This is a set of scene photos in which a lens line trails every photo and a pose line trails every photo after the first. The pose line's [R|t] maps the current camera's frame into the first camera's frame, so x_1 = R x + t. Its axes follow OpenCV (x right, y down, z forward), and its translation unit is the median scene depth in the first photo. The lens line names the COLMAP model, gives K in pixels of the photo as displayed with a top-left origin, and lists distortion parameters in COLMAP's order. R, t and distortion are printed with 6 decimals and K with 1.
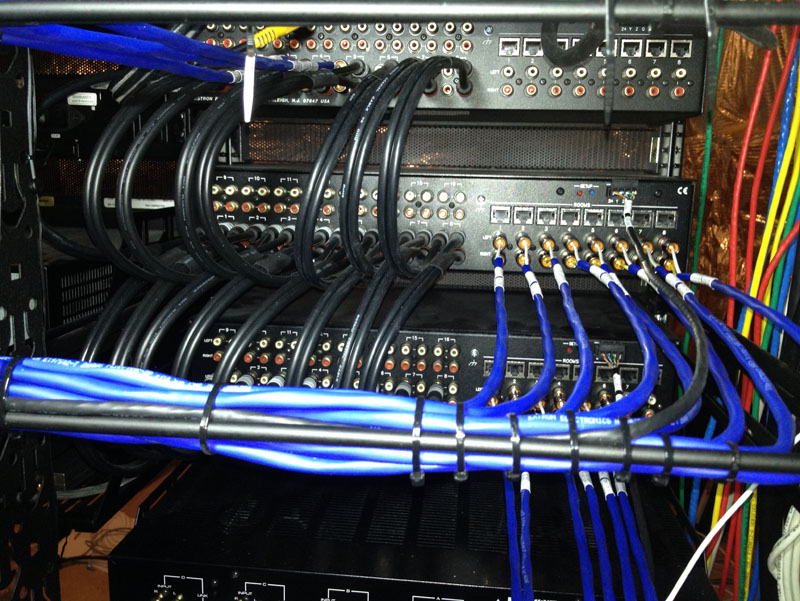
lens RADIAL K [[762.5, 0, 396.5], [0, 762.5, 304.5], [0, 0, 1]] dist [0.103624, -0.223740]
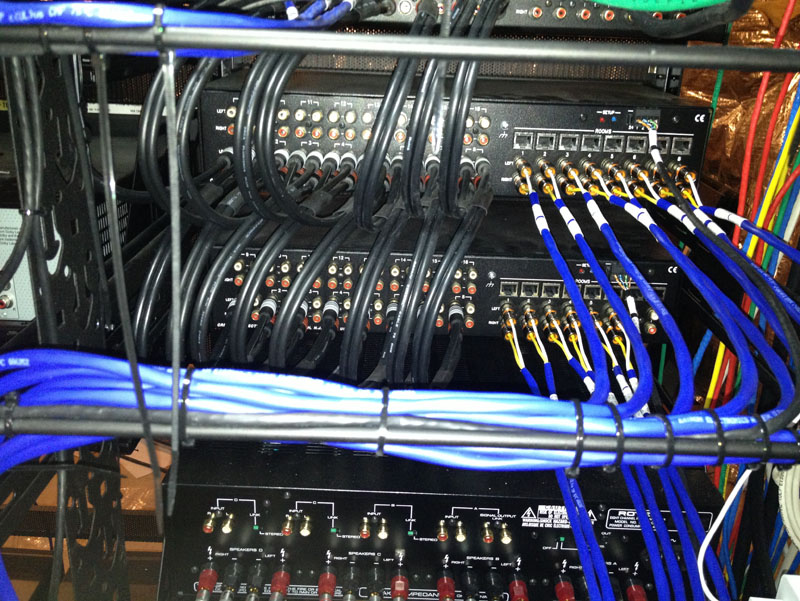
lens RADIAL K [[755.8, 0, 401.3], [0, 755.8, 303.7], [0, 0, 1]] dist [0.121493, -0.236159]
pose [[0.994504, -0.021821, 0.102400, -0.138061], [0.003312, 0.984107, 0.177544, -0.088473], [-0.104646, -0.176229, 0.978771, -0.004962]]
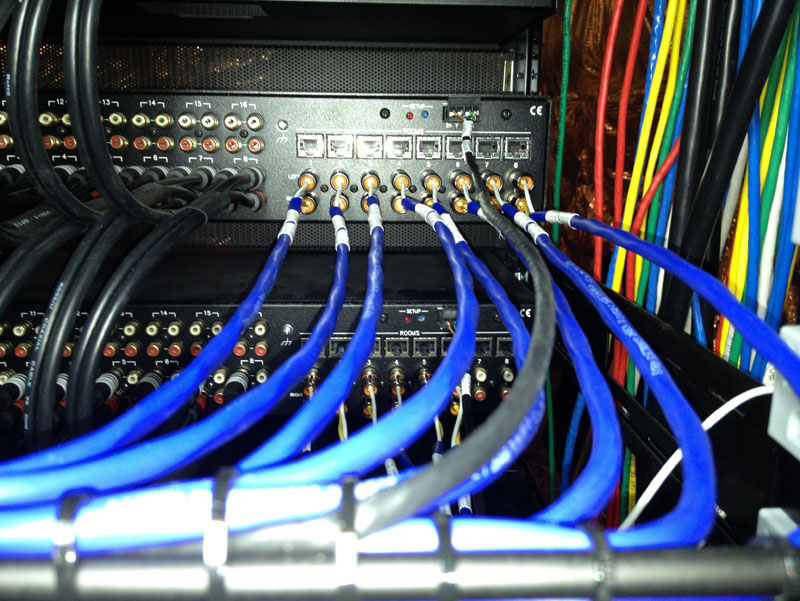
lens RADIAL K [[762.5, 0, 396.5], [0, 762.5, 304.5], [0, 0, 1]] dist [0.103624, -0.223740]
pose [[0.988336, -0.045405, 0.145362, 0.108435], [0.040106, 0.998427, 0.039180, 0.014201], [-0.146913, -0.032894, 0.988602, 0.240998]]
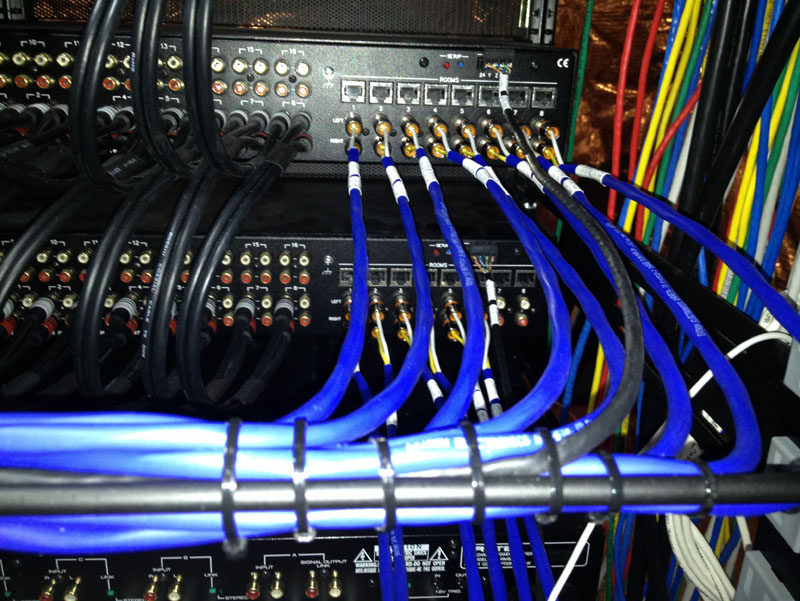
lens RADIAL K [[762.5, 0, 396.5], [0, 762.5, 304.5], [0, 0, 1]] dist [0.103624, -0.223740]
pose [[0.982299, -0.051601, 0.180072, 0.022759], [0.021233, 0.985786, 0.166659, -0.030245], [-0.186112, -0.159886, 0.969432, 0.166645]]
